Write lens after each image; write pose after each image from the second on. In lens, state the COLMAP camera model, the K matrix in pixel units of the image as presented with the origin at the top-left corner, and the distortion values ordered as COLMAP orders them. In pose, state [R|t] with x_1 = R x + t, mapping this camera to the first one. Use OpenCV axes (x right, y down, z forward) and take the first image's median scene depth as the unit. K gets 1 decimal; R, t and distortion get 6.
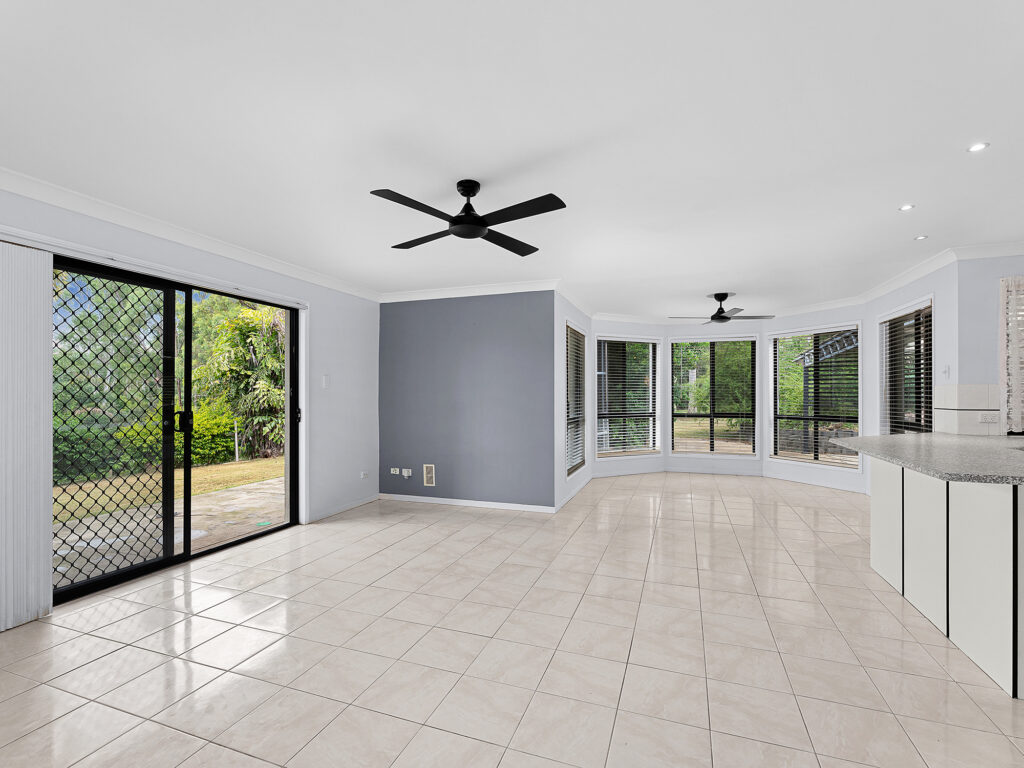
lens RADIAL K [[474.2, 0, 510.2], [0, 474.2, 389.4], [0, 0, 1]] dist [-0.005002, 0.000304]
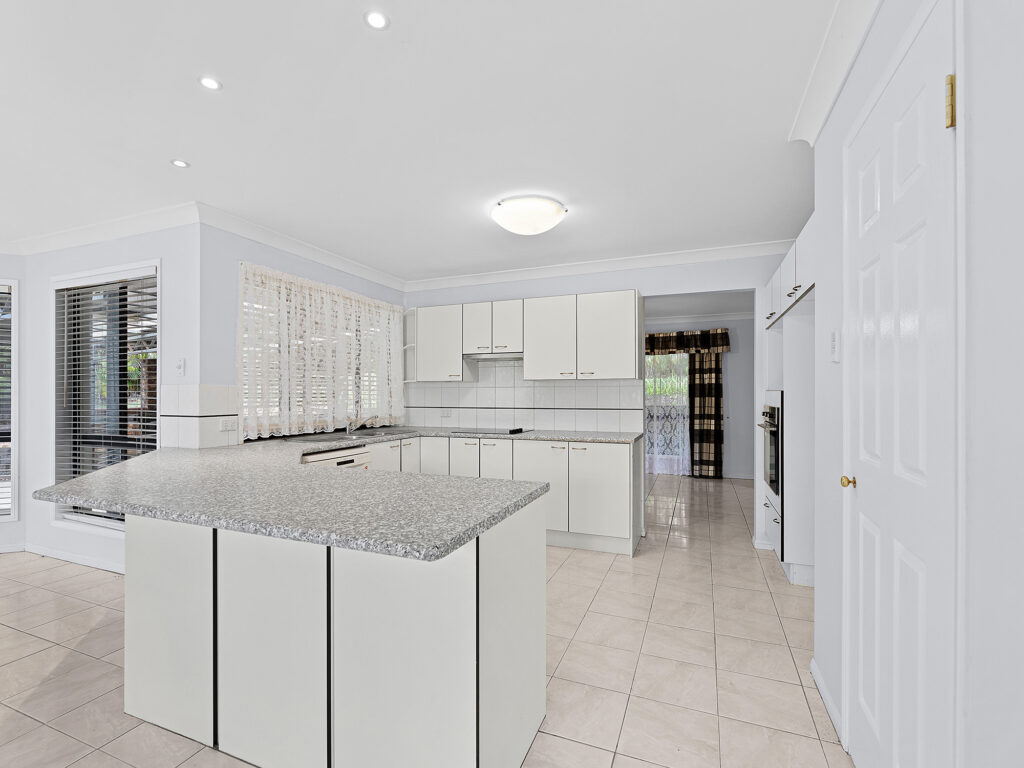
lens RADIAL K [[474.2, 0, 518.1], [0, 474.2, 397.1], [0, 0, 1]] dist [-0.005002, 0.000304]
pose [[0.036181, -0.004760, 0.999334, 0.179971], [-0.005626, 0.999972, 0.004967, 0.004721], [-0.999329, -0.005802, 0.036153, 0.414430]]
